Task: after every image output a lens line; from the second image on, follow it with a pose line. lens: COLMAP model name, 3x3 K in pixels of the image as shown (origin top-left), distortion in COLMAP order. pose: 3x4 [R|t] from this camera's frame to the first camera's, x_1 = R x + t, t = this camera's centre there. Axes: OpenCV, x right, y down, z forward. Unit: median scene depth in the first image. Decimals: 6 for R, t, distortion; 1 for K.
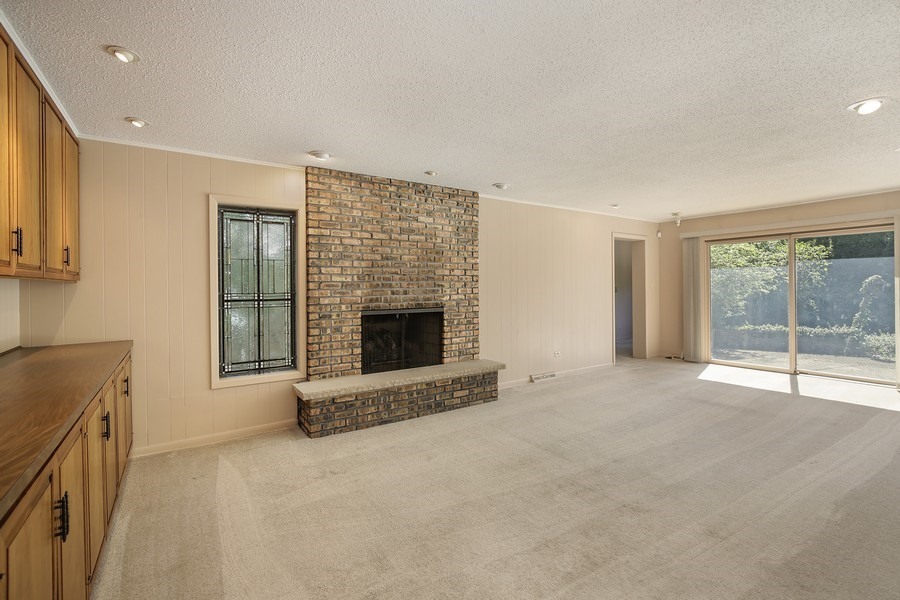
lens RADIAL K [[410.4, 0, 449.7], [0, 410.4, 292.2], [0, 0, 1]] dist [-0.001393, -0.000256]
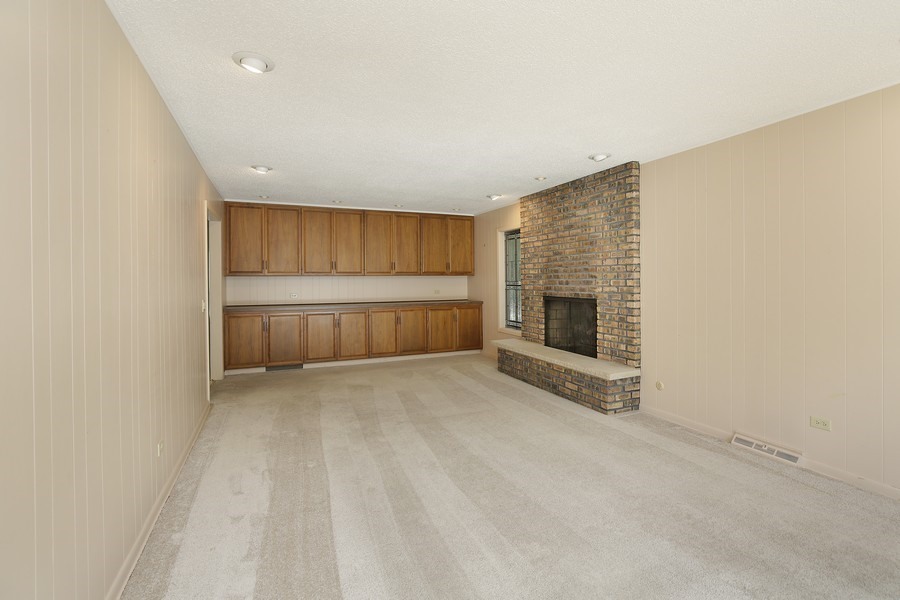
lens RADIAL K [[410.4, 0, 446.2], [0, 410.4, 280.6], [0, 0, 1]] dist [-0.001393, -0.000256]
pose [[-0.185986, 0.018000, -0.982388, 1.020186], [0.000222, 0.999833, 0.018278, -0.025127], [0.982552, 0.003181, -0.185959, 0.860041]]
